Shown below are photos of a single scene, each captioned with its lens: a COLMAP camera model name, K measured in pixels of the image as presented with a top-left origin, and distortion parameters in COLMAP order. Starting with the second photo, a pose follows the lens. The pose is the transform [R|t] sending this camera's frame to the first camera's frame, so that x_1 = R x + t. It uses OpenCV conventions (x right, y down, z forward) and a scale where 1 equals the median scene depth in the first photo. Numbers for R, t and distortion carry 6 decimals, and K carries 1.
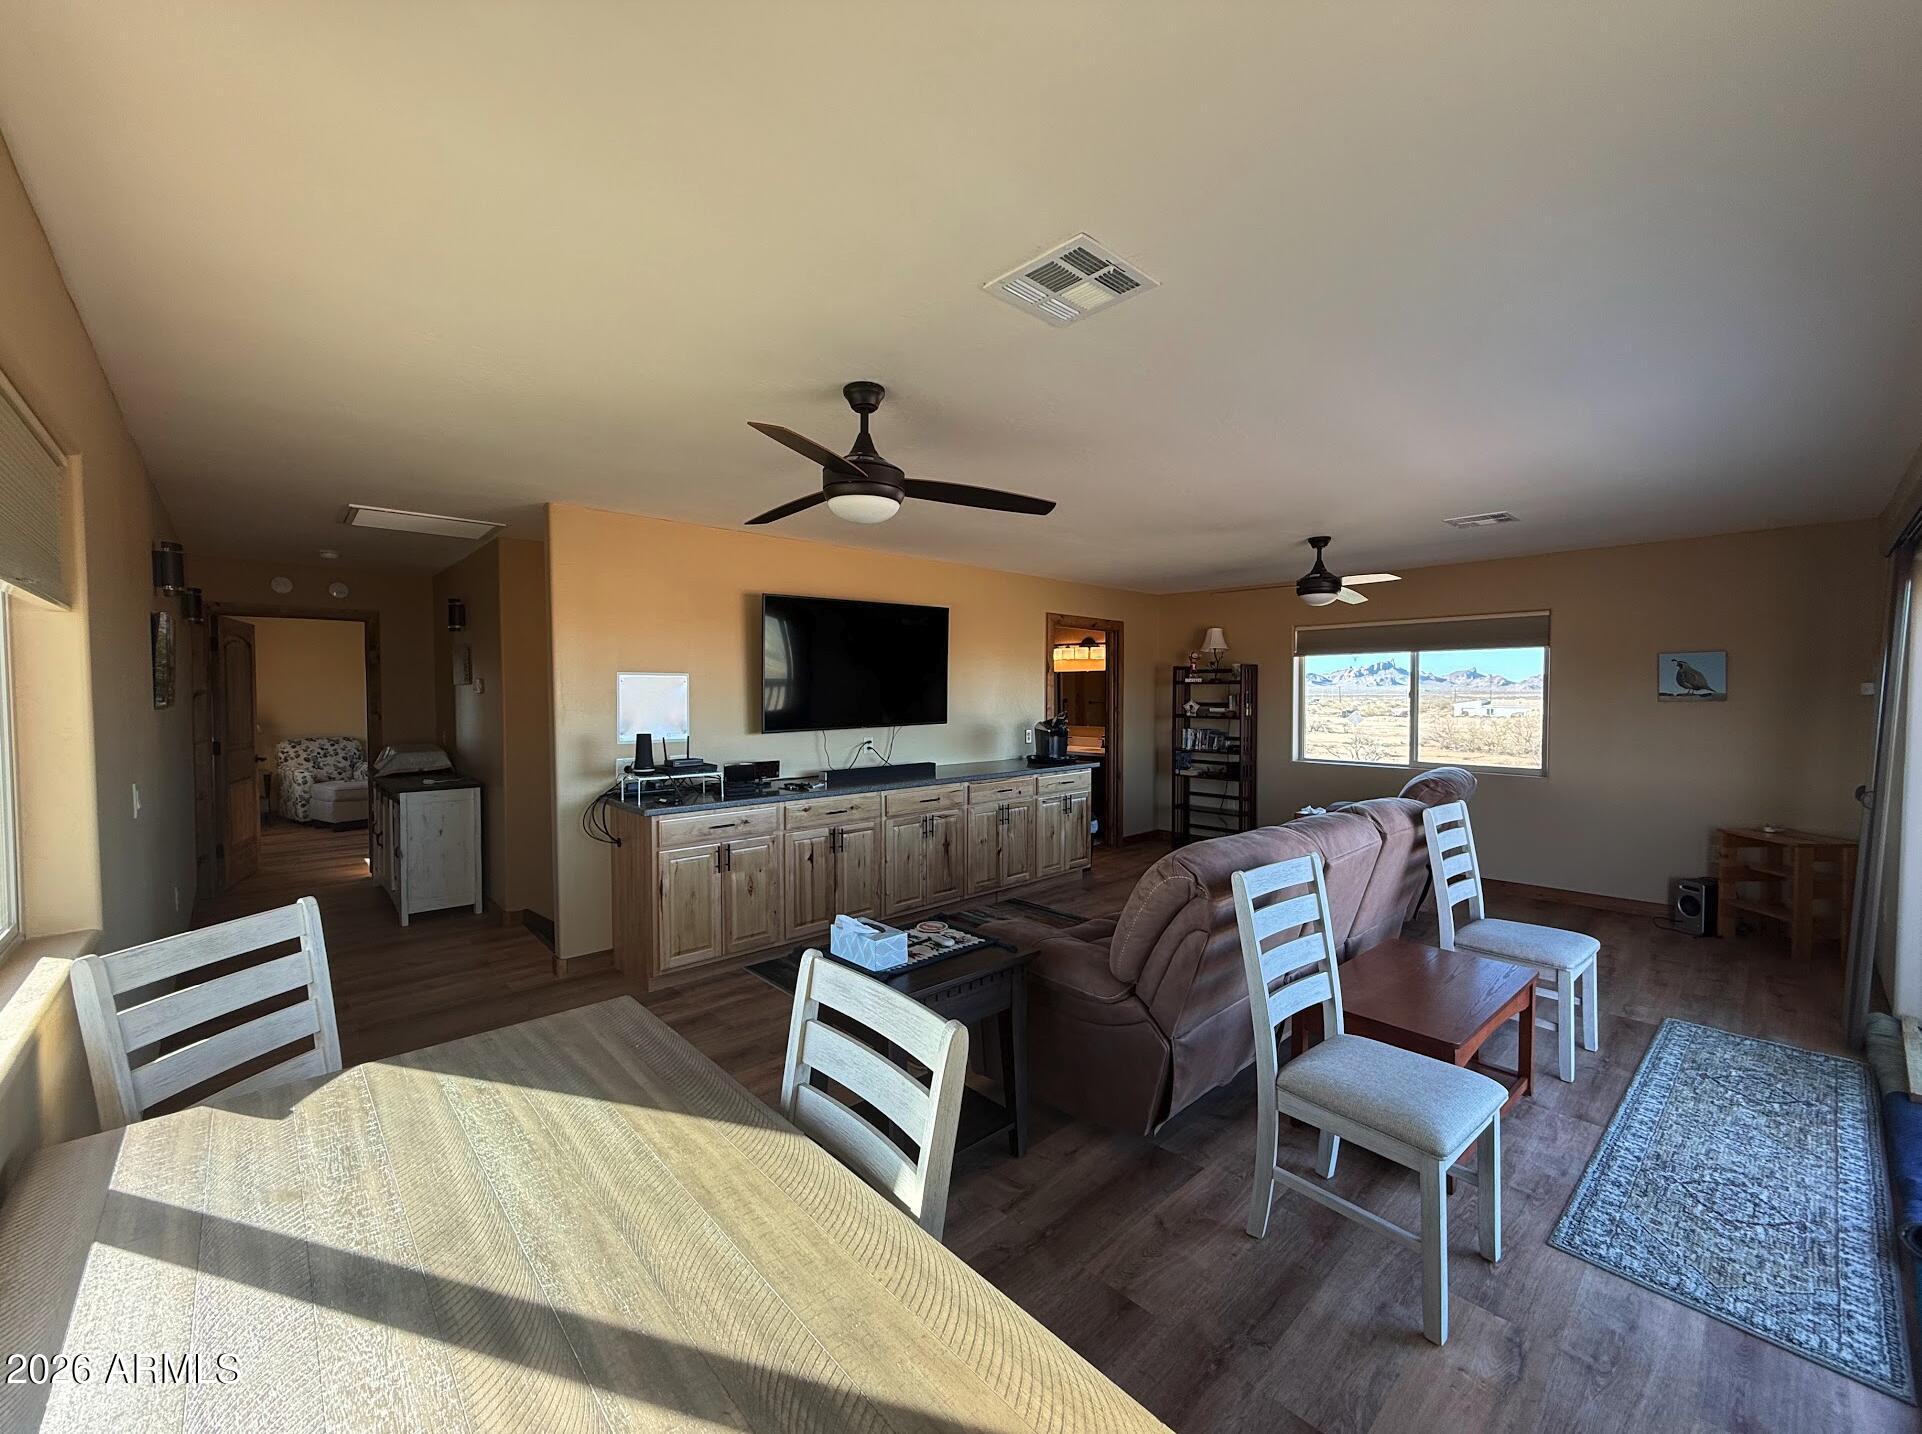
lens RADIAL K [[767.9, 0, 961.0], [0, 767.9, 717.0], [0, 0, 1]] dist [0.000869, -0.000107]
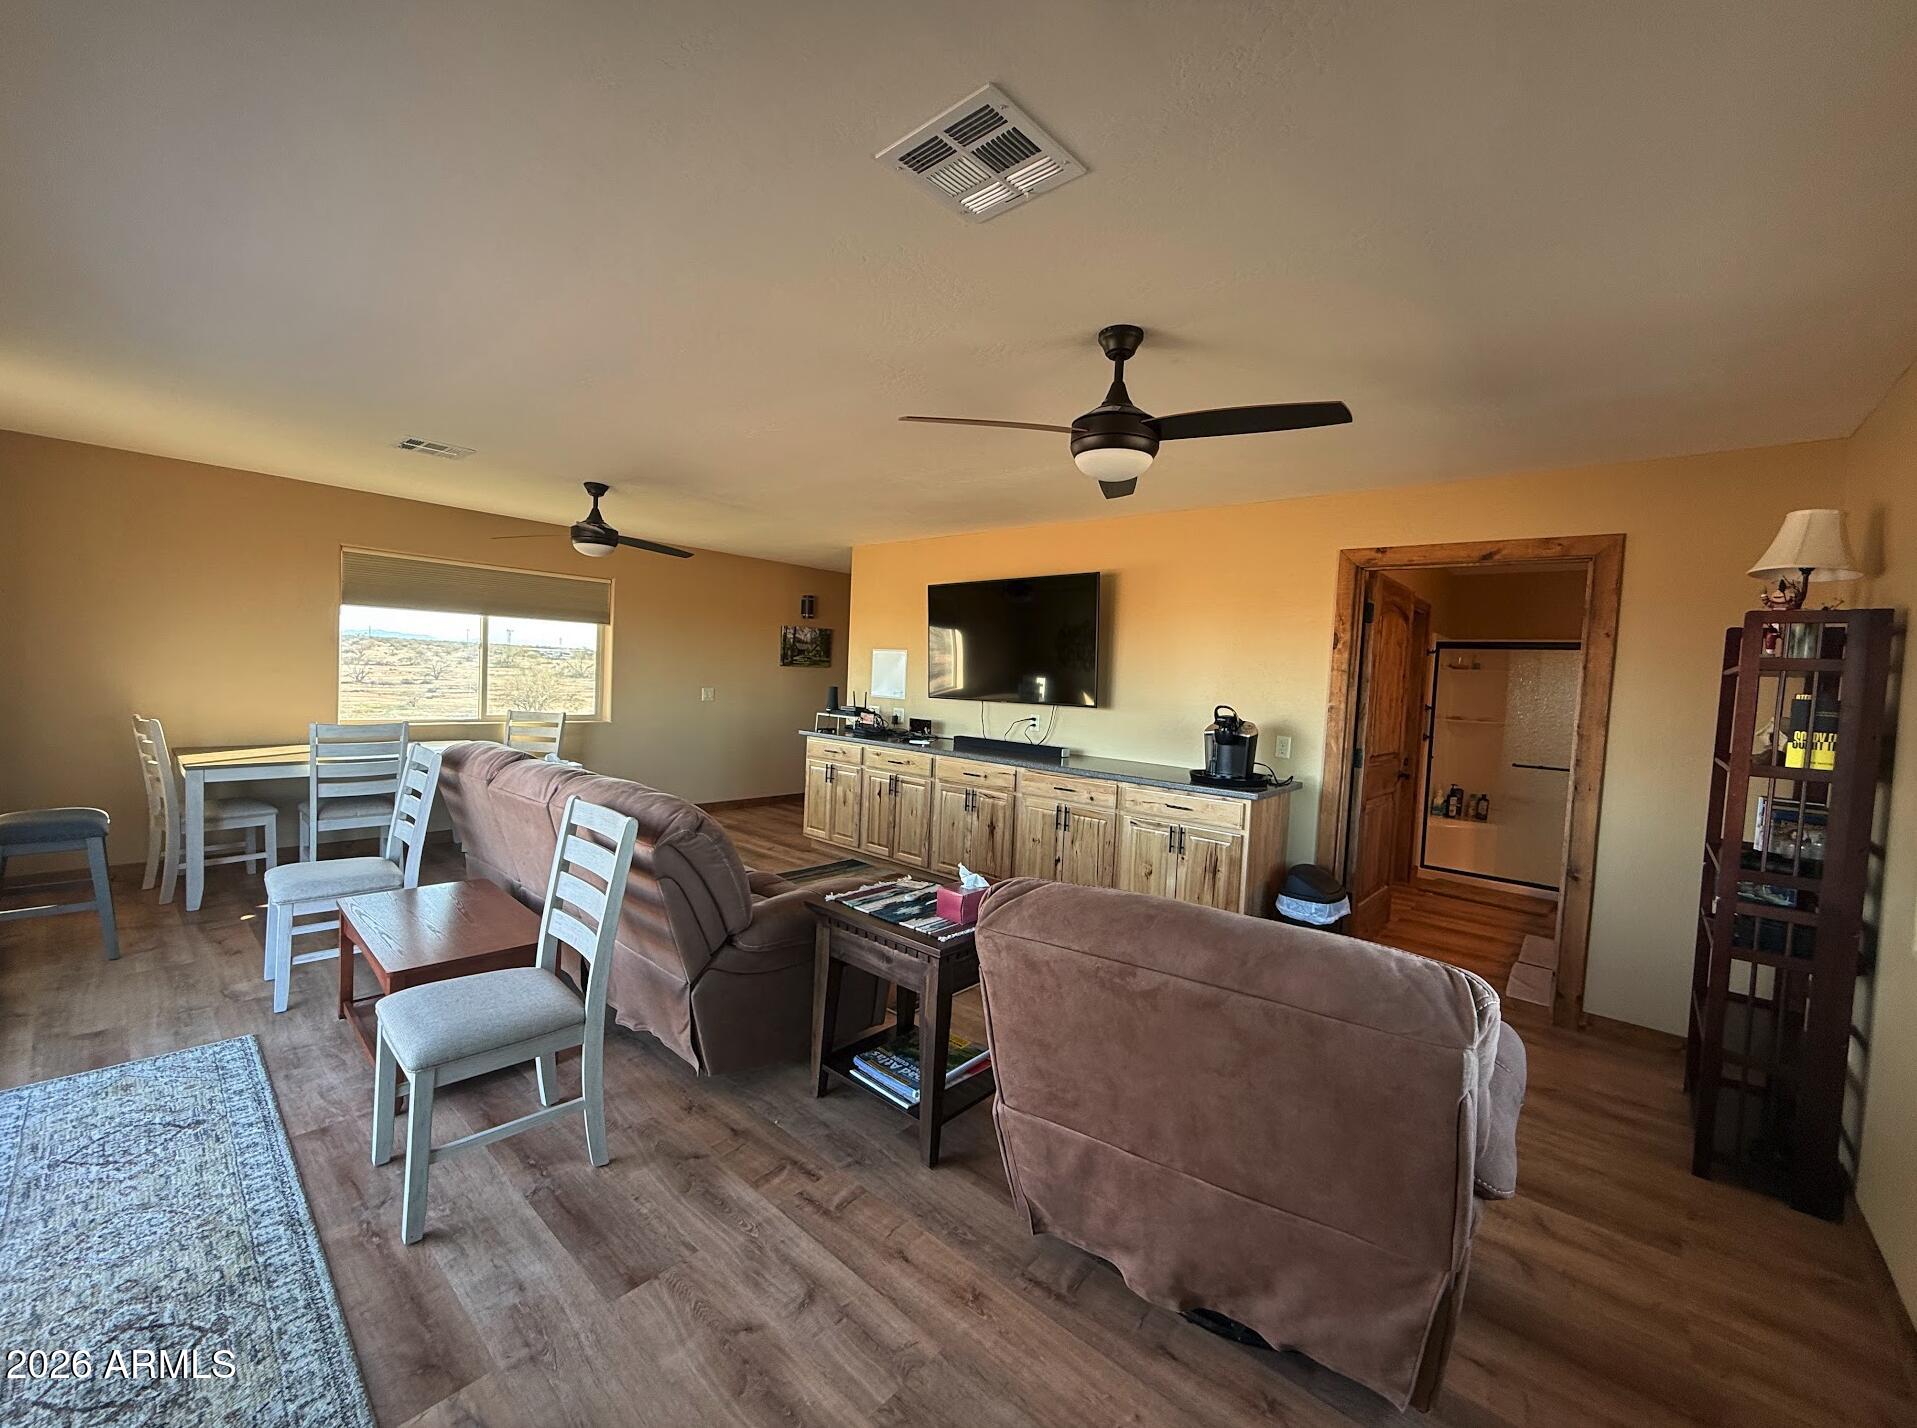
lens RADIAL K [[765.9, 0, 958.5], [0, 765.9, 714.0], [0, 0, 1]] dist [0.000869, -0.000107]
pose [[0.099934, 0.059832, -0.993193, 1.027544], [-0.080238, 0.995424, 0.051893, -0.021436], [0.991754, 0.074506, 0.104278, 0.957911]]
